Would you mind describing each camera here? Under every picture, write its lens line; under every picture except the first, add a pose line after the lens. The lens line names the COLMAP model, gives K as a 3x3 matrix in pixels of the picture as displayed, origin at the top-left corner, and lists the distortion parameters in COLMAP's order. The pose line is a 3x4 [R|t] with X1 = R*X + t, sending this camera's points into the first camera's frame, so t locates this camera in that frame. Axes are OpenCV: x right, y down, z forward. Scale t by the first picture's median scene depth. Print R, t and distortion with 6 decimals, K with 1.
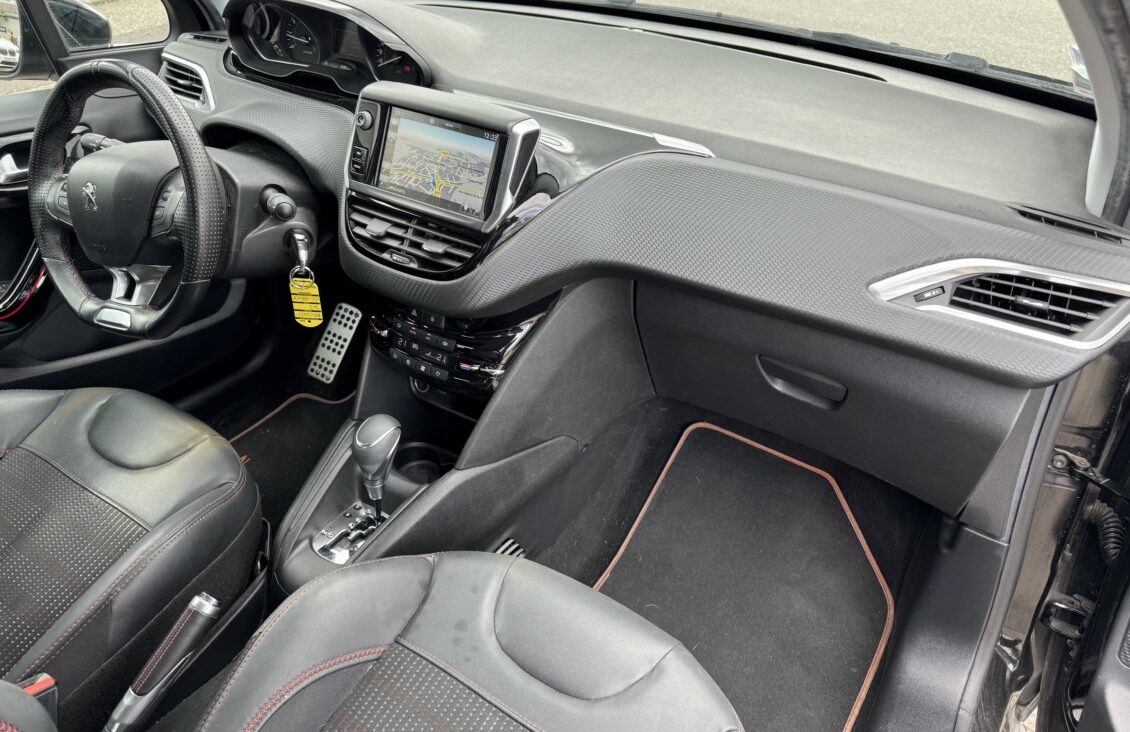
lens RADIAL K [[796.5, 0, 565.0], [0, 796.5, 366.0], [0, 0, 1]] dist [0.006841, -0.009736]
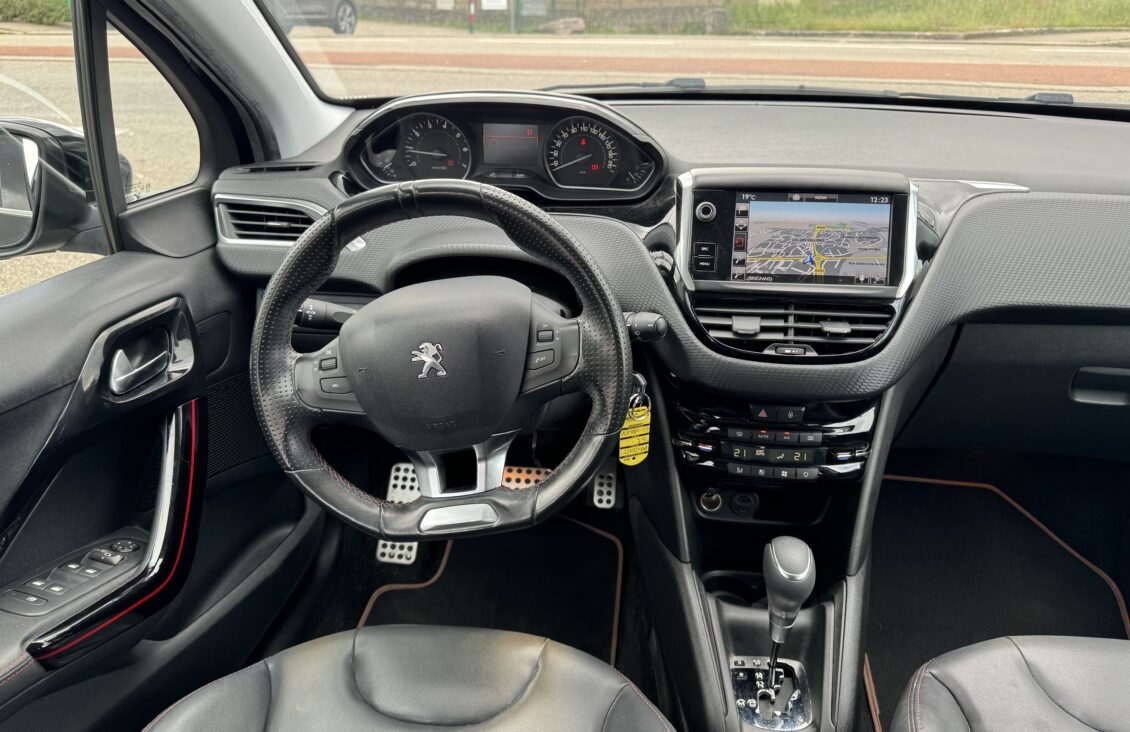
lens RADIAL K [[818.0, 0, 565.3], [0, 818.0, 361.1], [0, 0, 1]] dist [0.074664, -0.001853]
pose [[0.896007, -0.220006, 0.385705, -0.789143], [0.271401, 0.958833, -0.083556, -0.114908], [-0.351443, 0.179548, 0.918831, 0.244115]]
